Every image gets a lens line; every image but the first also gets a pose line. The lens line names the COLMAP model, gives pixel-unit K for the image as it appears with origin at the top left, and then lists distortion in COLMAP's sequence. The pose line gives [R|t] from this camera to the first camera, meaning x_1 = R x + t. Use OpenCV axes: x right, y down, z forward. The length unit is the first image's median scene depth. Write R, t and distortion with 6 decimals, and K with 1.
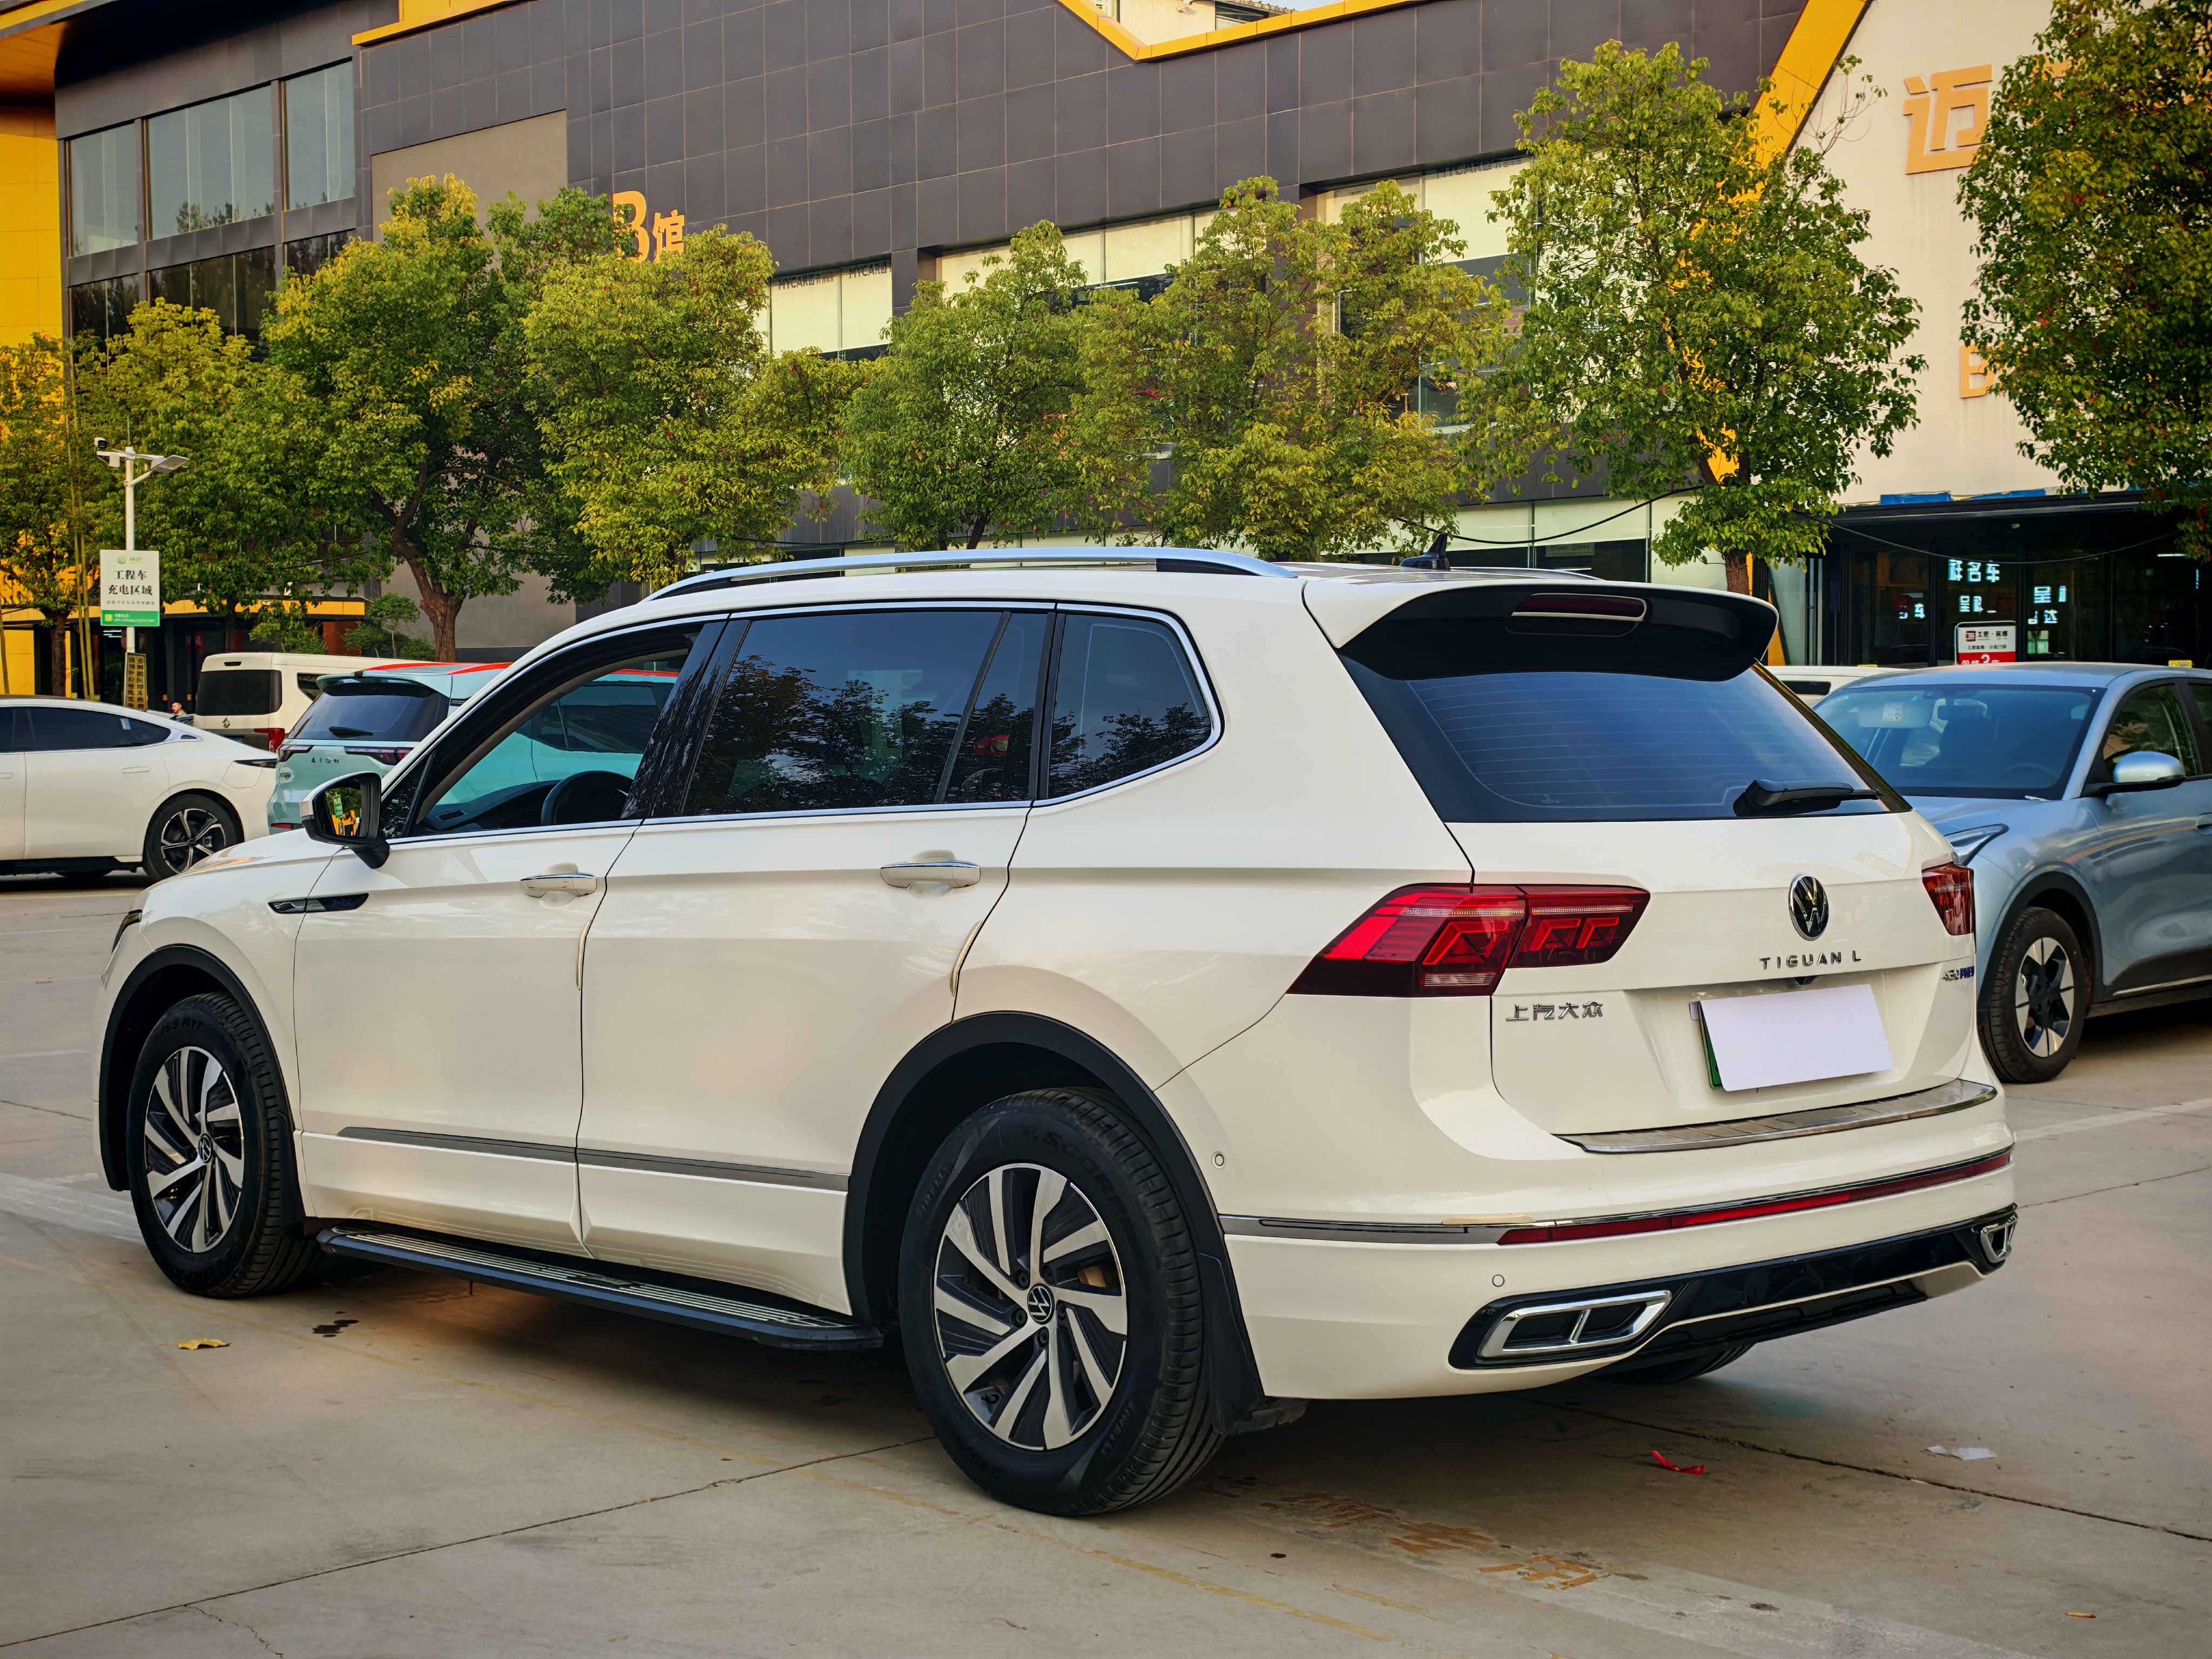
lens RADIAL K [[3167.5, 0, 1106.0], [0, 3167.5, 829.5], [0, 0, 1]] dist [0.174995, -0.012812]
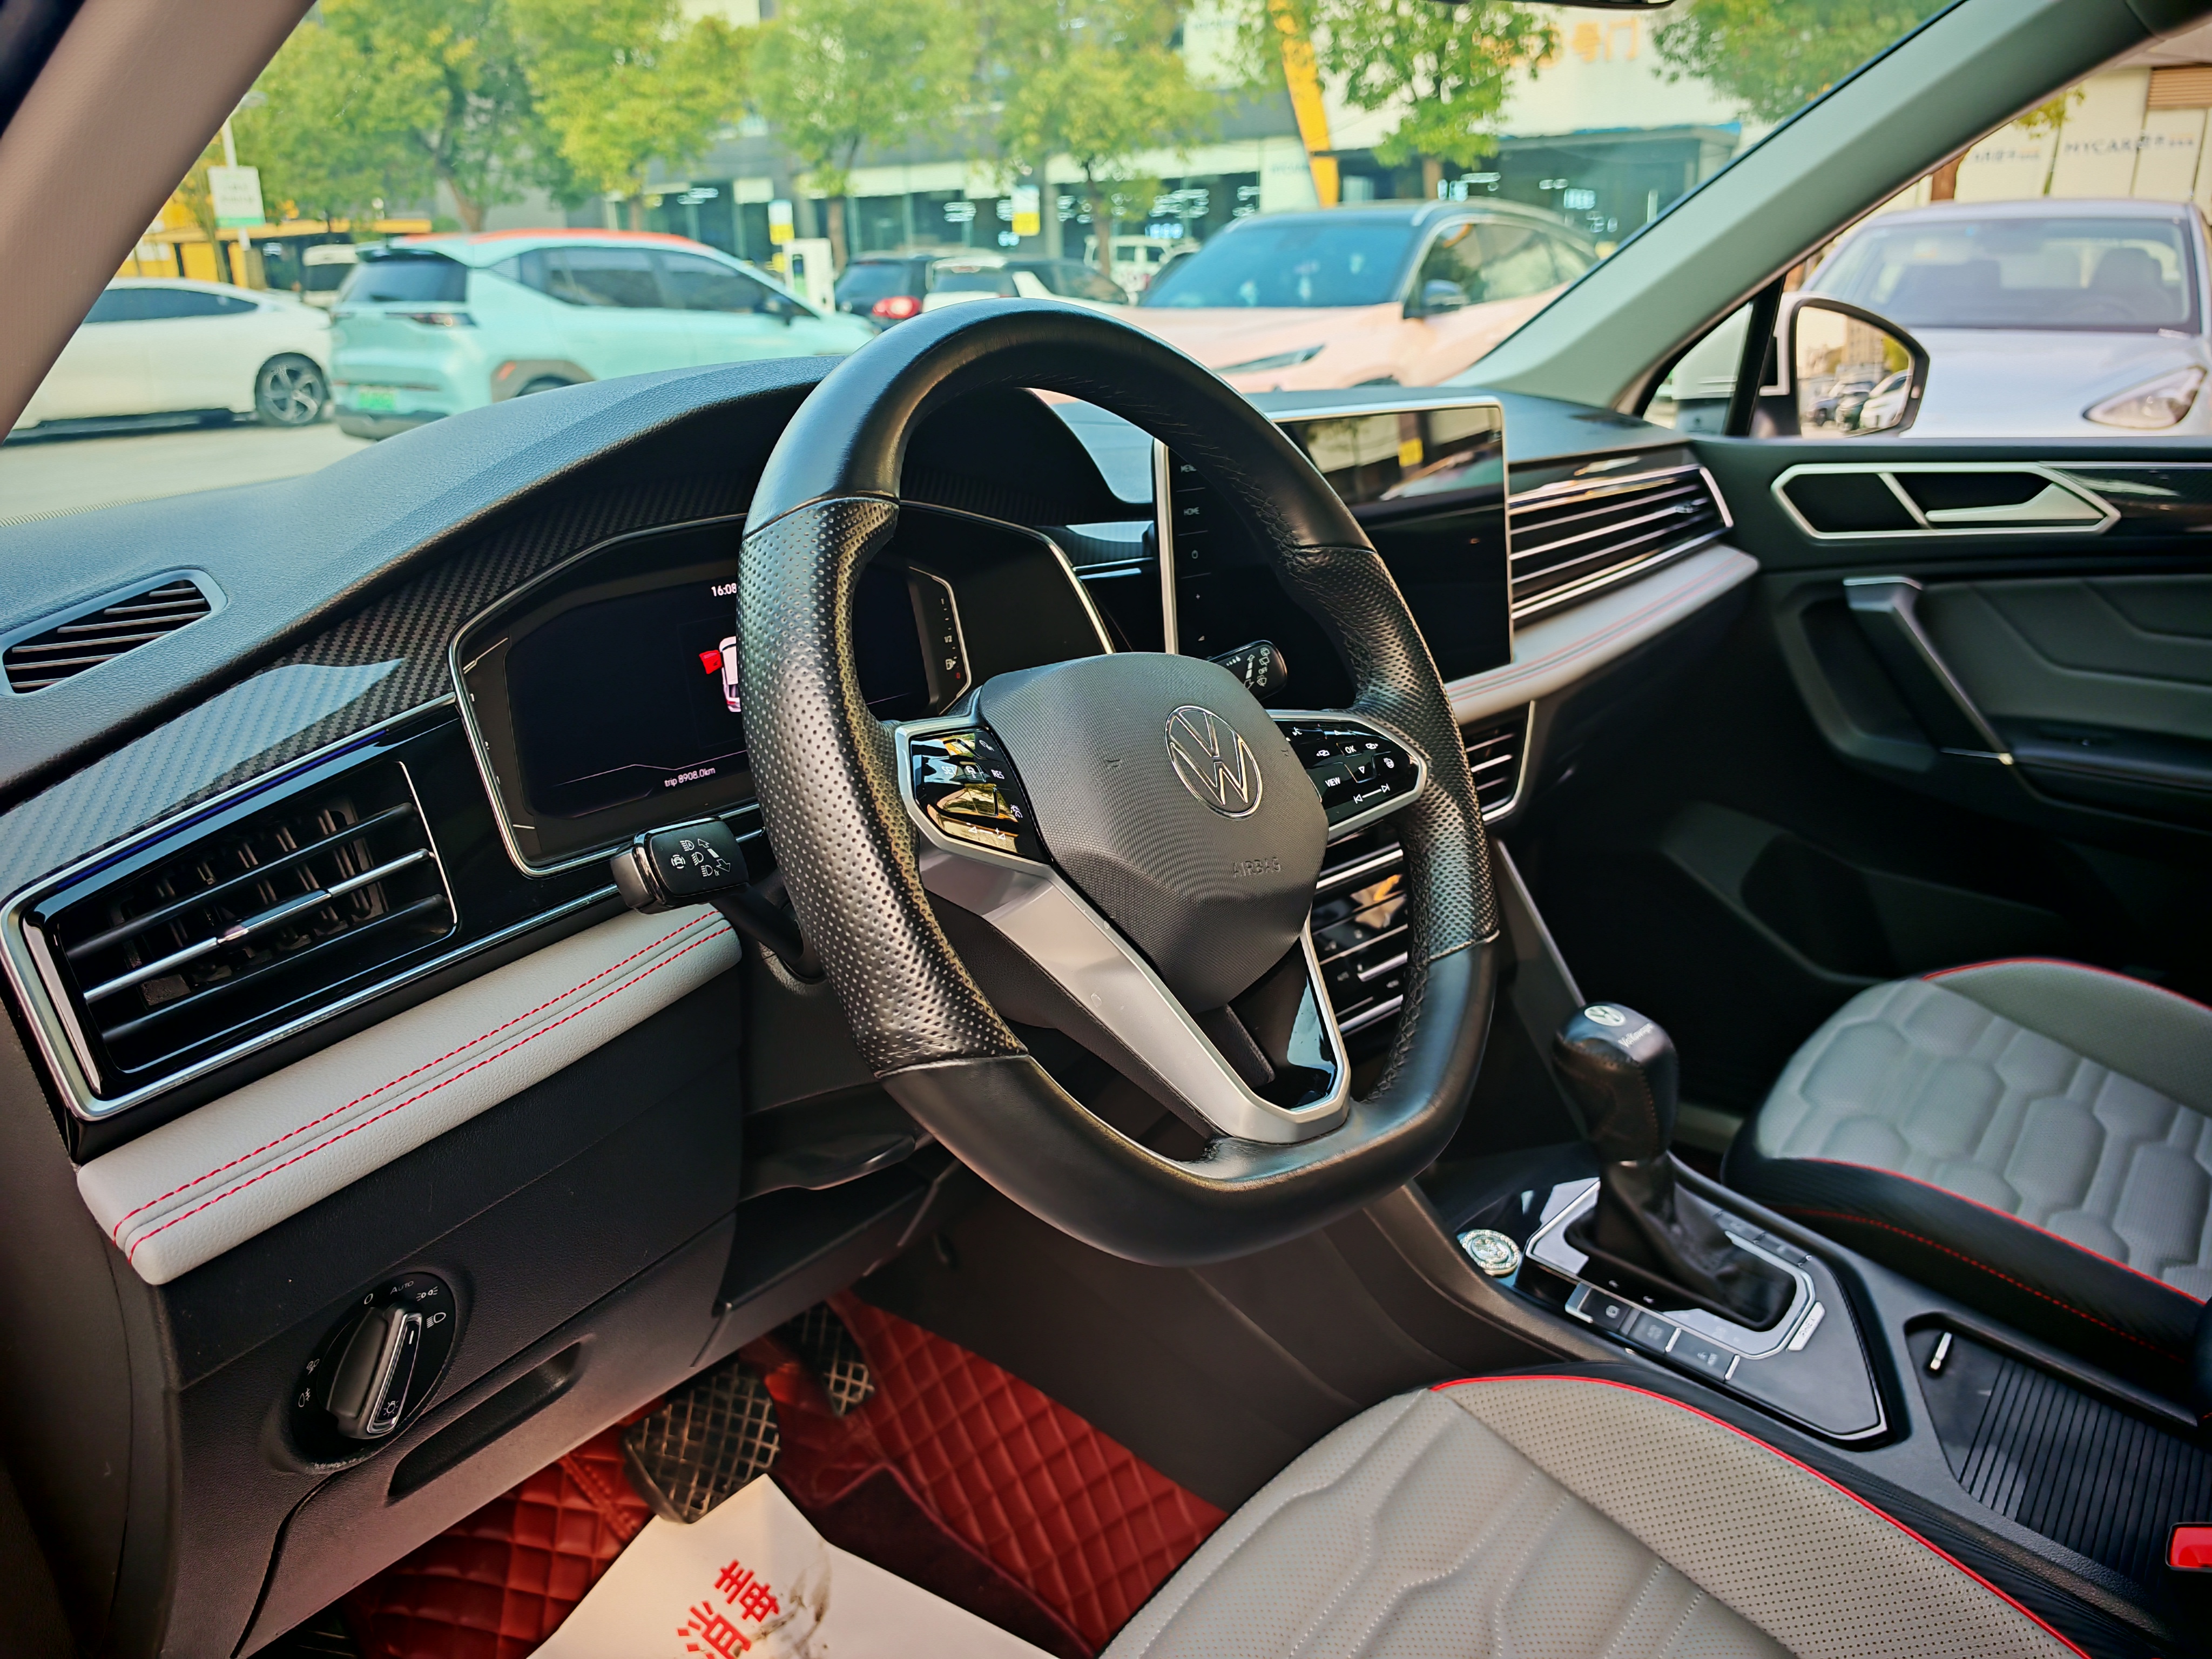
lens RADIAL K [[1601.3, 0, 1106.0], [0, 1601.3, 829.5], [0, 0, 1]] dist [0.022815, -0.057231]
pose [[0.989725, -0.055852, 0.131625, -0.037557], [0.016458, 0.958934, 0.283152, -0.003387], [-0.142035, -0.278076, 0.950000, 0.205128]]
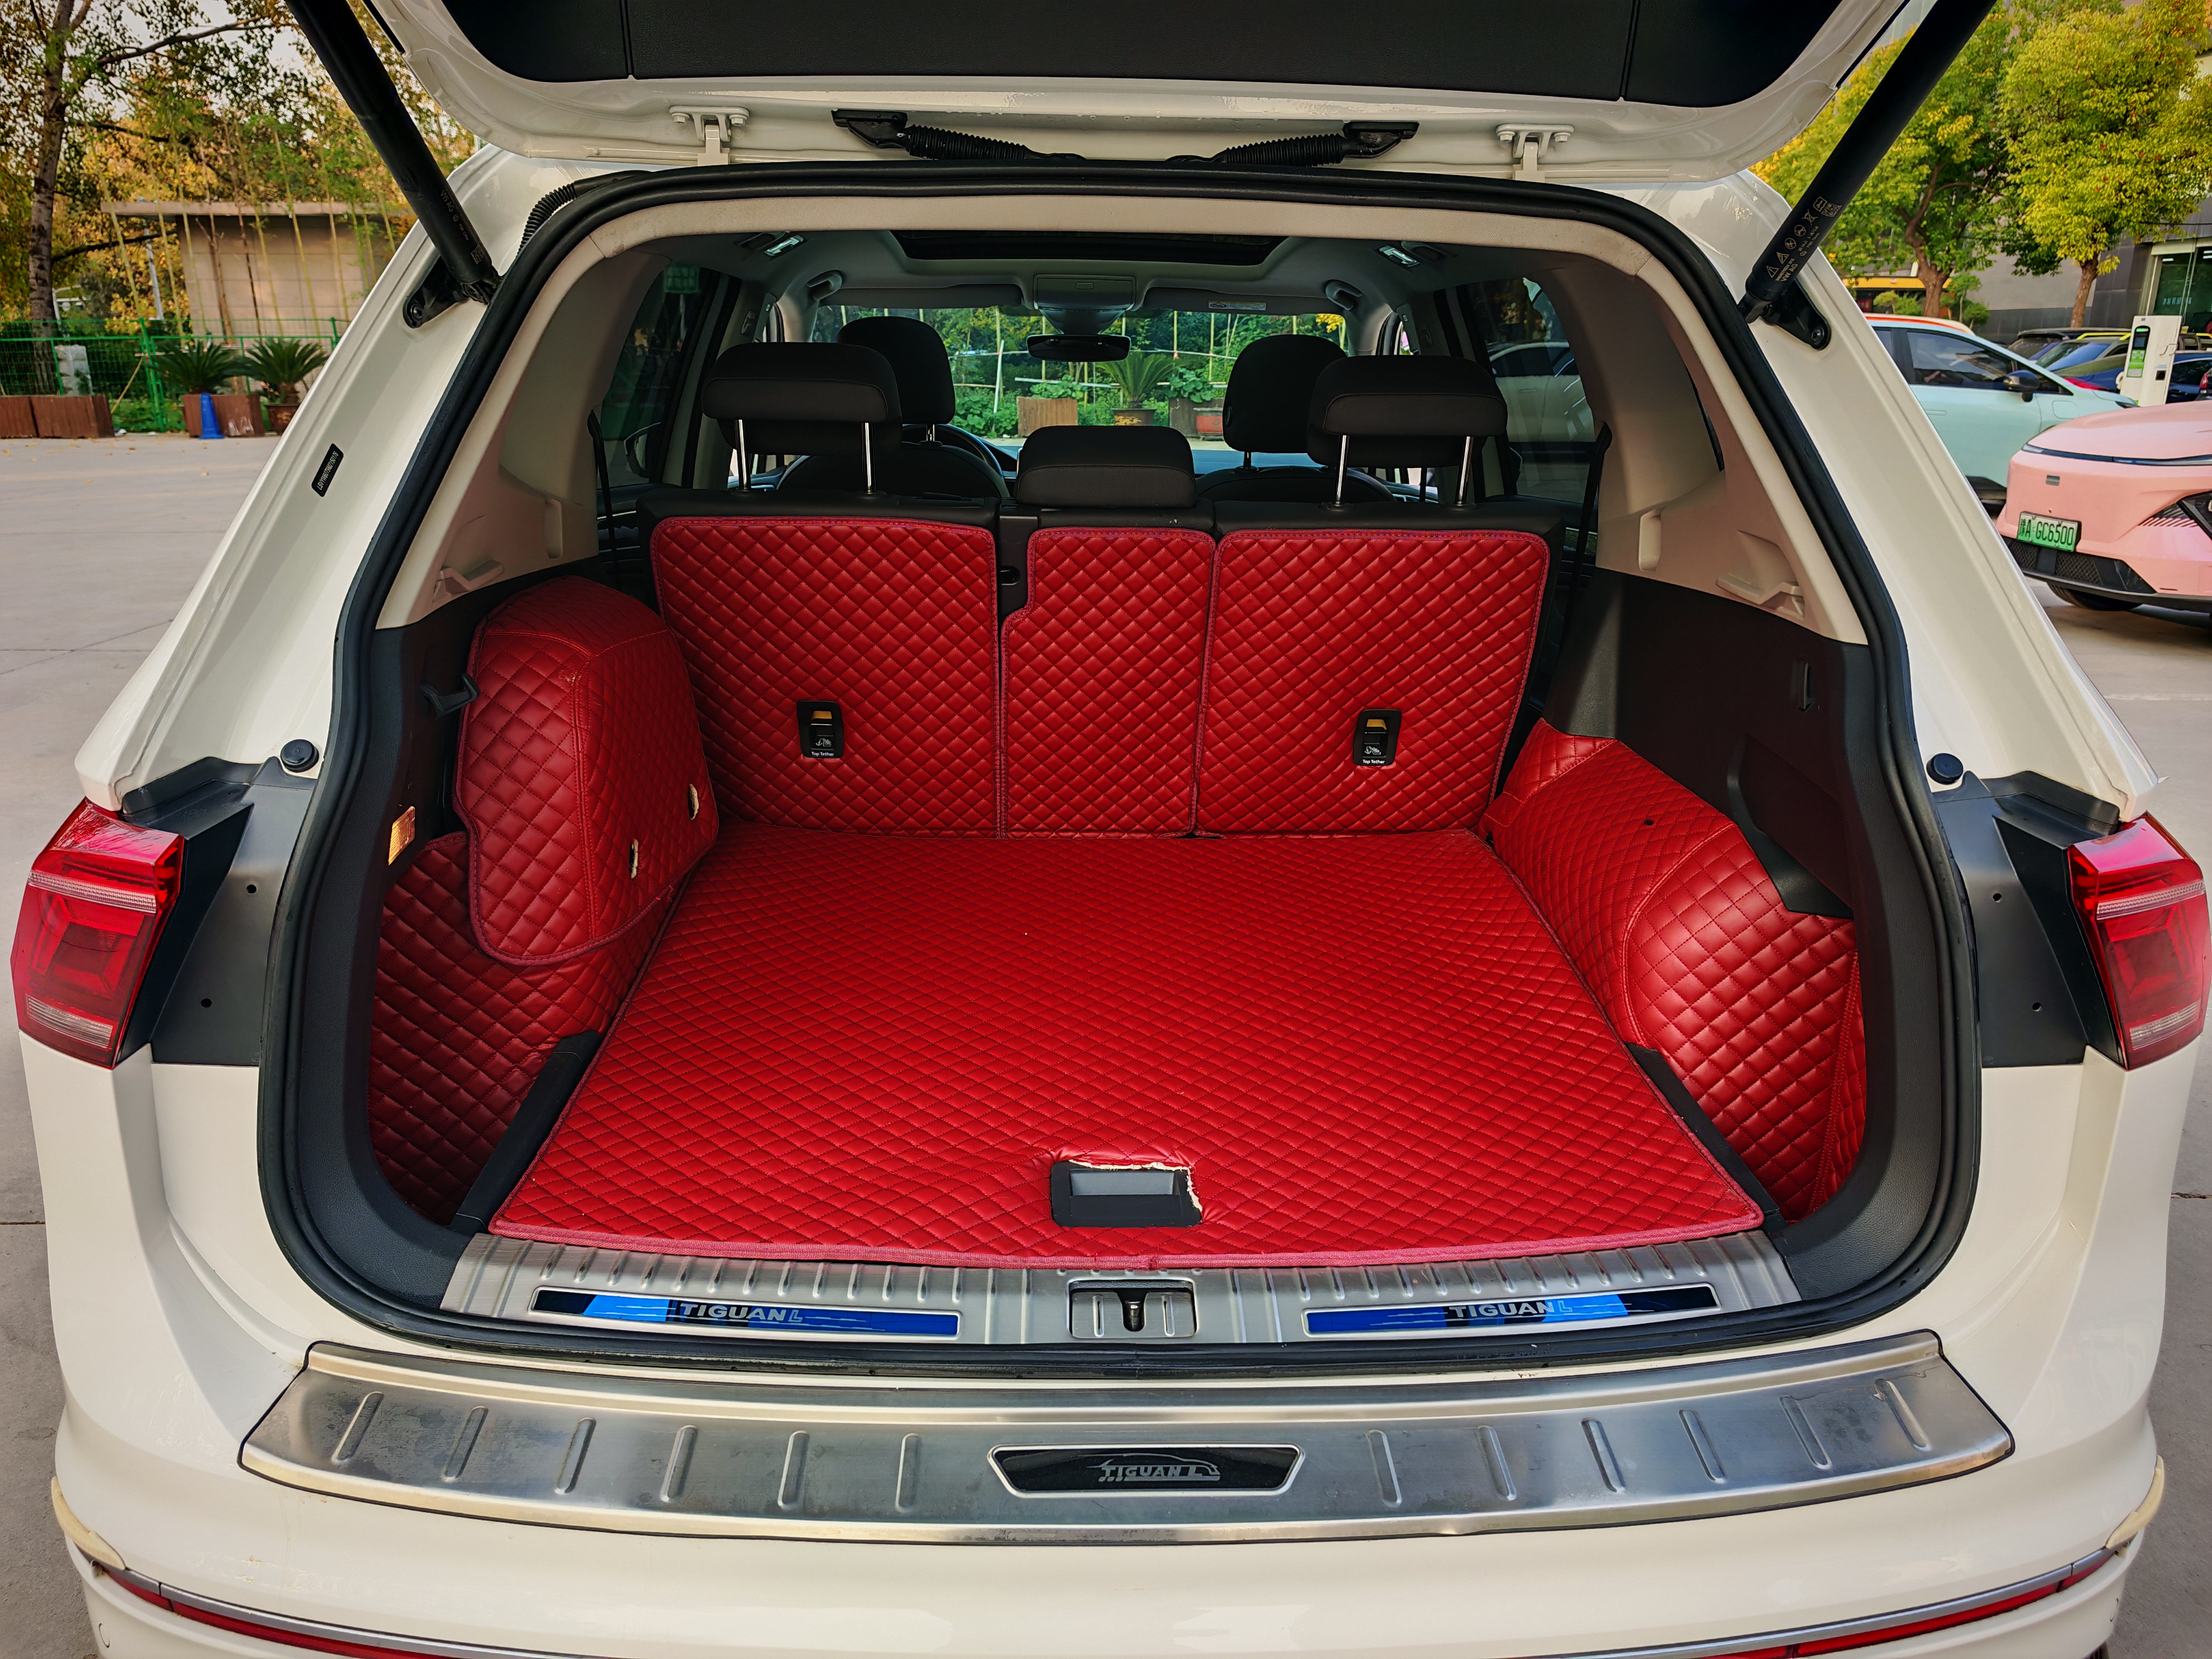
lens RADIAL K [[1578.3, 0, 1106.0], [0, 1578.3, 829.5], [0, 0, 1]] dist [0.056510, -0.055978]
pose [[0.734839, 0.203960, -0.646848, 0.056420], [-0.033463, 0.963454, 0.265775, -0.006784], [0.677416, -0.173656, 0.714809, 0.146418]]
